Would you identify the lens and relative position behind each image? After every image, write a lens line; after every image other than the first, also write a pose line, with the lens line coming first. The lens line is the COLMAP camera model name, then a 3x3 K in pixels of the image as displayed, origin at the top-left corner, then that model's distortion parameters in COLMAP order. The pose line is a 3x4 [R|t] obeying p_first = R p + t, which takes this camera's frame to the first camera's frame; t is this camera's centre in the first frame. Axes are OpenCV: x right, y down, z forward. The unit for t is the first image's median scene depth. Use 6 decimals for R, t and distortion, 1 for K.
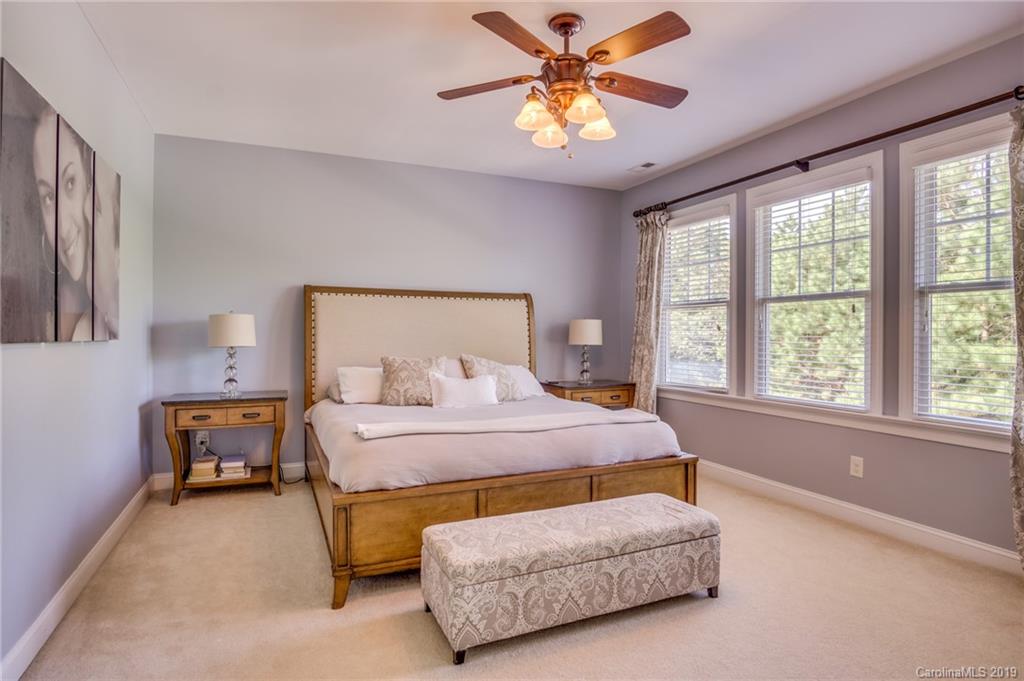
lens RADIAL K [[521.5, 0, 505.9], [0, 521.5, 338.3], [0, 0, 1]] dist [-0.024659, 0.004234]
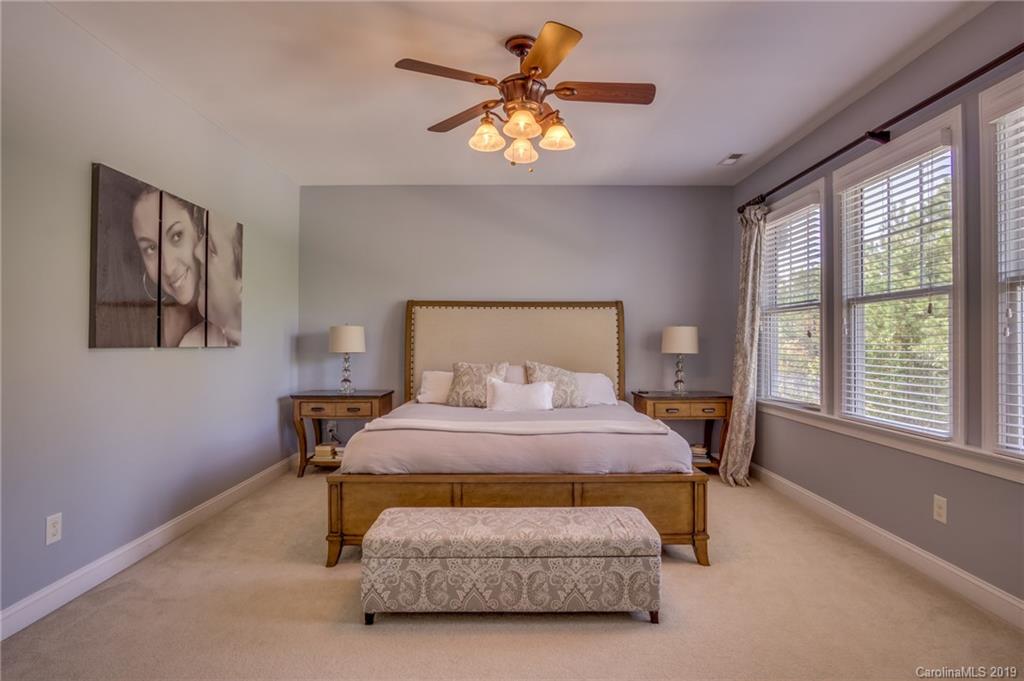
lens RADIAL K [[521.5, 0, 519.2], [0, 521.5, 339.7], [0, 0, 1]] dist [-0.024659, 0.004234]
pose [[0.923121, -0.003843, -0.384490, 0.378342], [-0.001990, 0.999889, -0.014771, 0.003352], [0.384504, 0.014400, 0.923011, 0.027204]]
